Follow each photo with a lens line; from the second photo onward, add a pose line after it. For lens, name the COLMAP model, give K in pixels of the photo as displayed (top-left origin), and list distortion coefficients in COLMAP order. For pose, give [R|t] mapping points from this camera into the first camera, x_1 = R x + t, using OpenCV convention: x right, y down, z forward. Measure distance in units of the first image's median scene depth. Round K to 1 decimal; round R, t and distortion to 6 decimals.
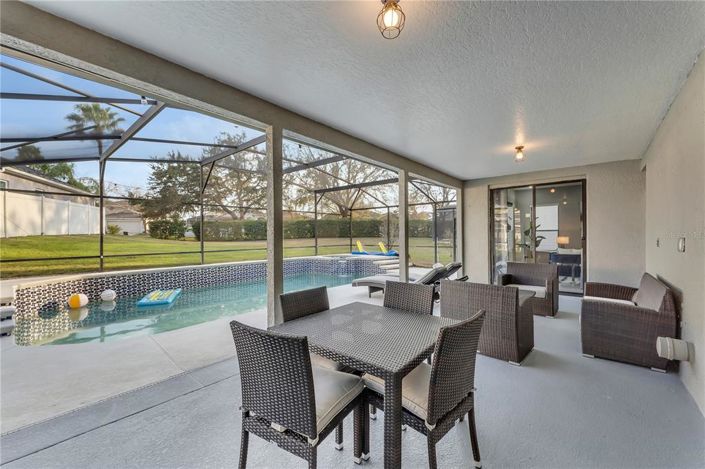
lens RADIAL K [[288.5, 0, 354.7], [0, 288.5, 235.8], [0, 0, 1]] dist [0.012885, -0.000480]
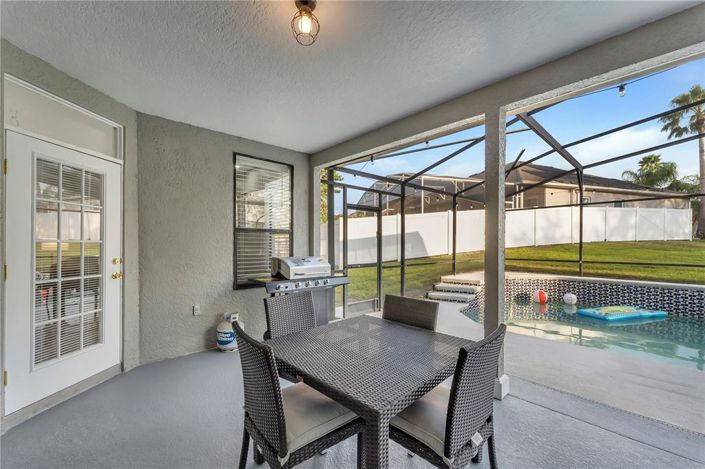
lens RADIAL K [[288.5, 0, 351.8], [0, 288.5, 244.7], [0, 0, 1]] dist [0.012885, -0.000480]
pose [[-0.090150, 0.010706, -0.995871, 0.128098], [-0.000988, 0.999941, 0.010840, 0.000029], [0.995928, 0.001961, -0.090134, 0.143684]]
